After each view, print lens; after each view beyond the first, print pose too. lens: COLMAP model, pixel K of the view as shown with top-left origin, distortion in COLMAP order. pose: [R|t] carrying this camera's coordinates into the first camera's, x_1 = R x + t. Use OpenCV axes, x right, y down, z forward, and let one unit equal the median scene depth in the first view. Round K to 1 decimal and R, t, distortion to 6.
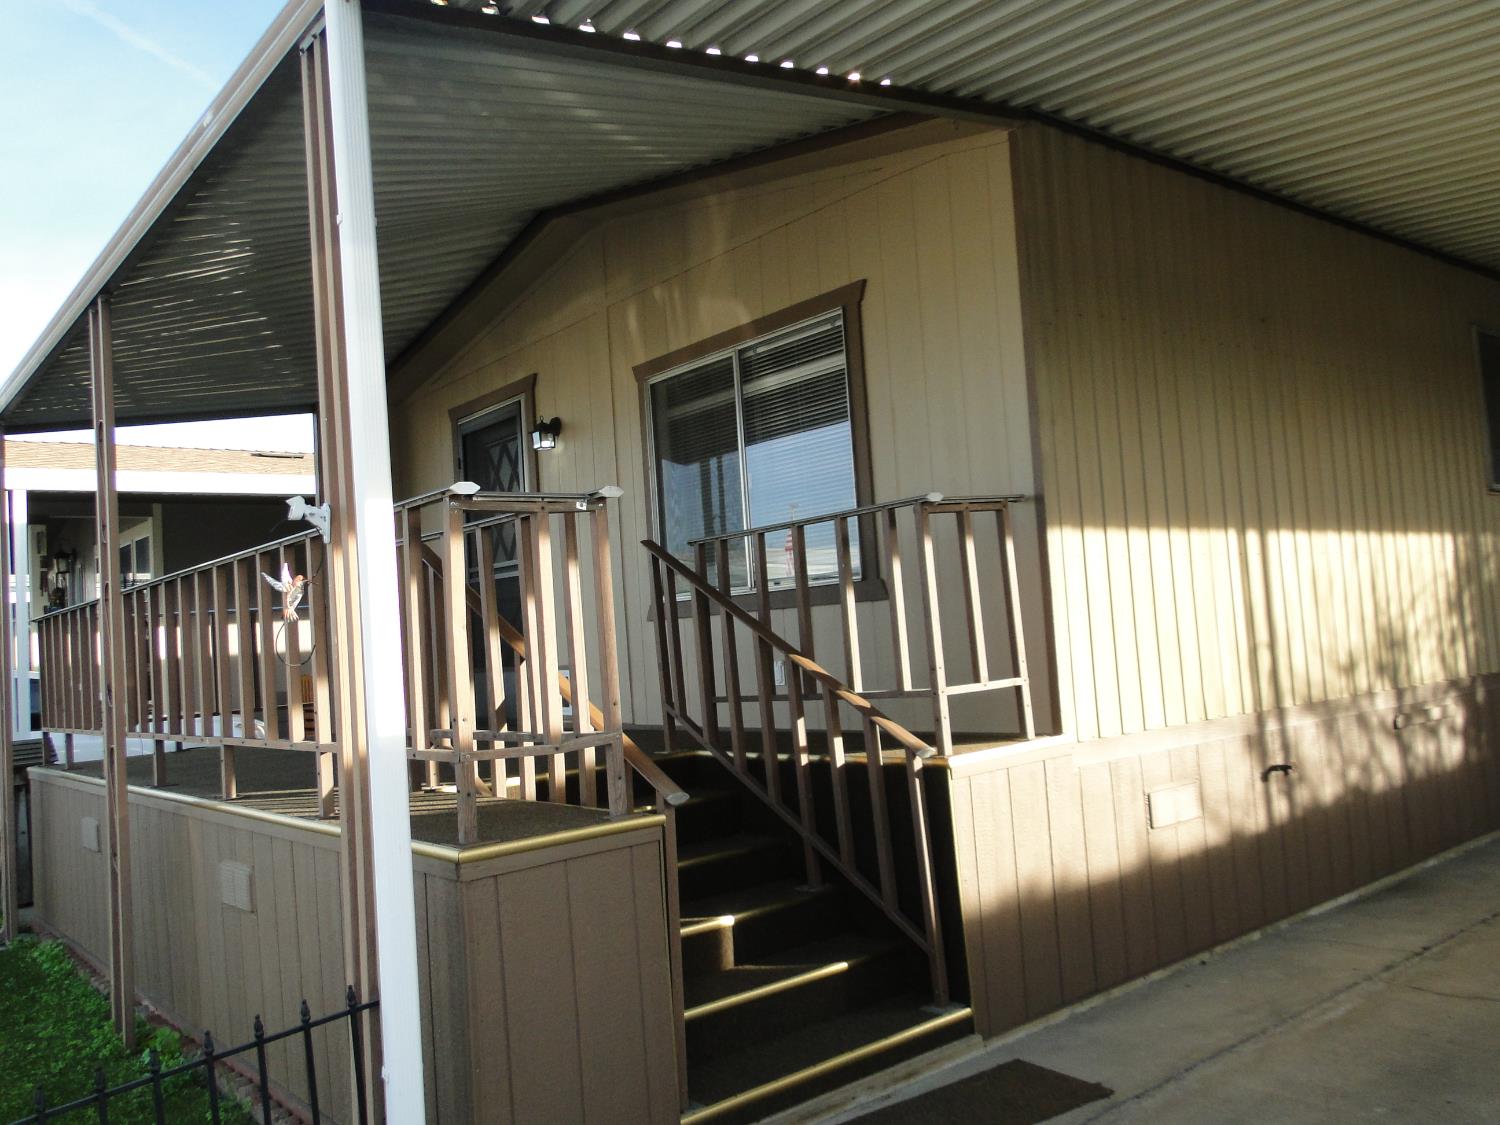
lens RADIAL K [[1239.0, 0, 745.7], [0, 1239.0, 562.7], [0, 0, 1]] dist [0.012405, -0.014367]
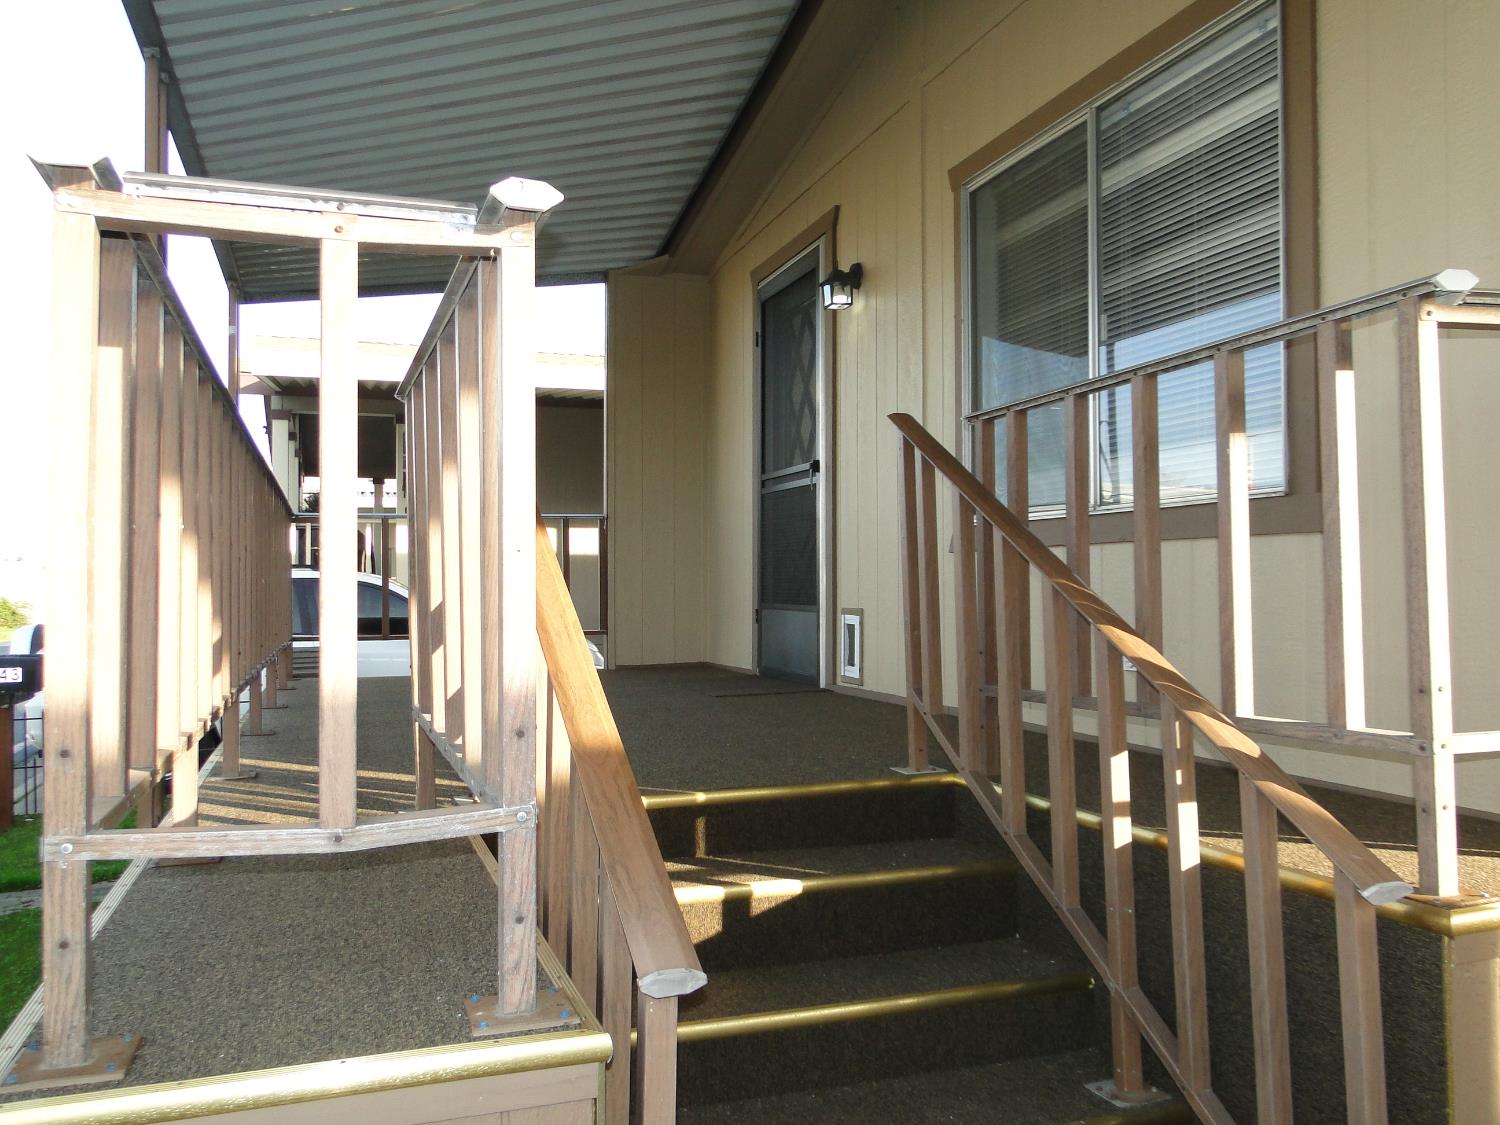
lens RADIAL K [[1239.0, 0, 758.3], [0, 1239.0, 558.1], [0, 0, 1]] dist [0.012405, -0.014367]
pose [[0.943385, 0.060894, -0.326063, 0.063172], [-0.042956, 0.997155, 0.061941, 0.019308], [0.328907, -0.044428, 0.943317, 0.461374]]
